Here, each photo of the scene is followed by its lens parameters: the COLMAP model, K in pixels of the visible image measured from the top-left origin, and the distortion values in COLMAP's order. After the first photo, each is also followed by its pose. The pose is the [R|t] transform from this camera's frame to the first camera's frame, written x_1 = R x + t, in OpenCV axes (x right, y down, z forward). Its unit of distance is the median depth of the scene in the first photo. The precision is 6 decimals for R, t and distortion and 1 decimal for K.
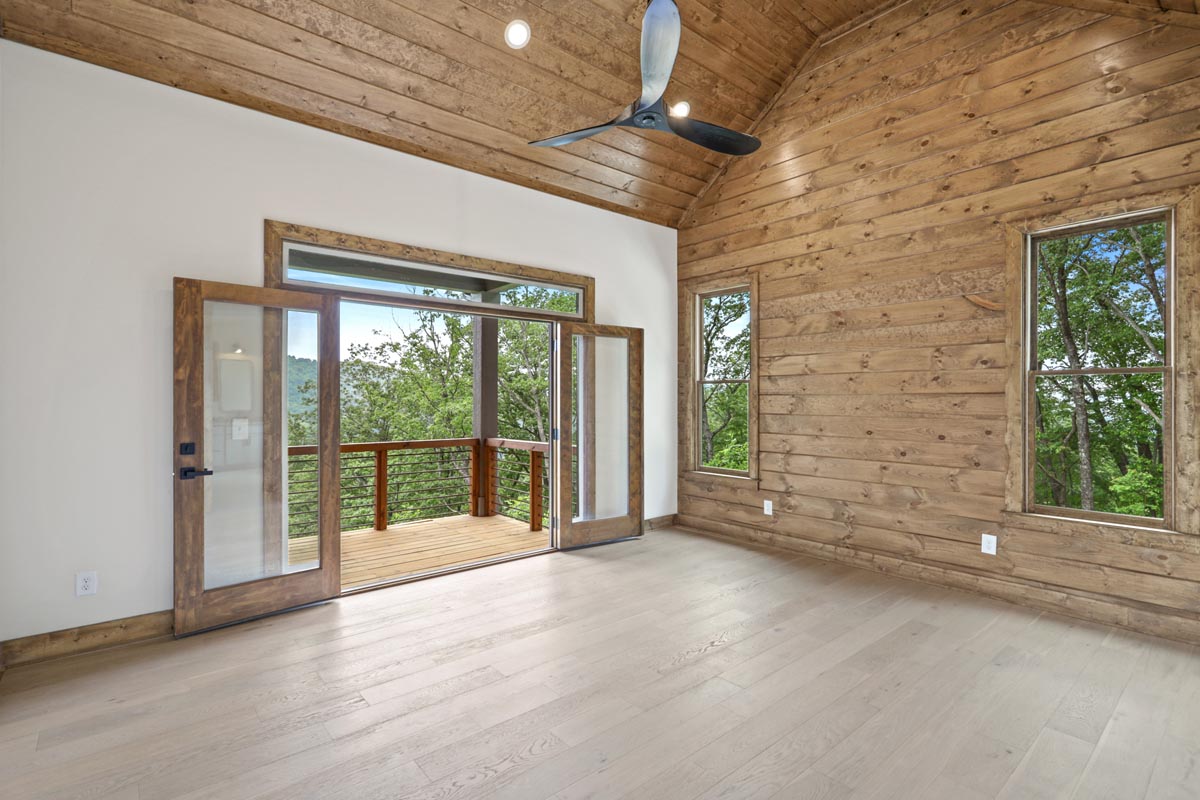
lens RADIAL K [[578.9, 0, 602.2], [0, 578.9, 398.1], [0, 0, 1]] dist [0.001581, 0.000396]
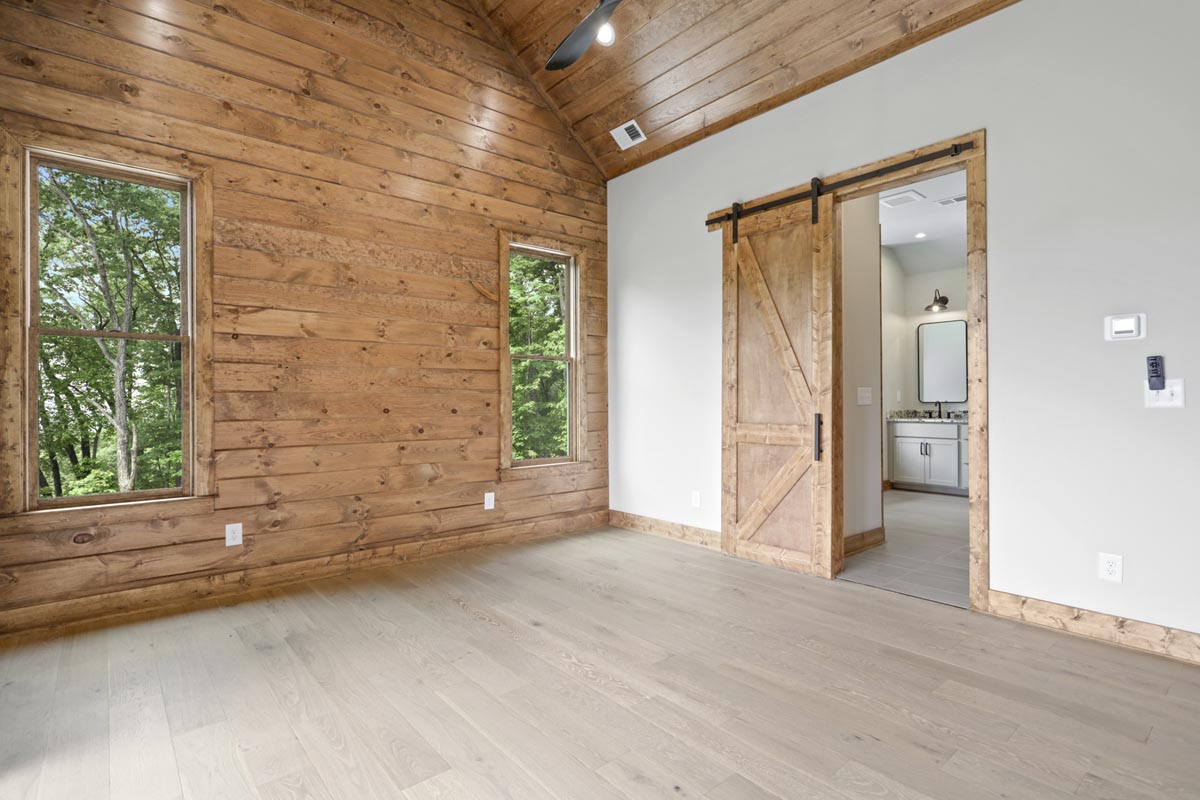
lens RADIAL K [[578.9, 0, 601.5], [0, 578.9, 400.1], [0, 0, 1]] dist [0.001581, 0.000396]
pose [[0.001520, 0.000625, 0.999999, -0.436032], [0.005953, 0.999982, -0.000634, 0.046958], [-0.999981, 0.005954, 0.001516, 0.687196]]
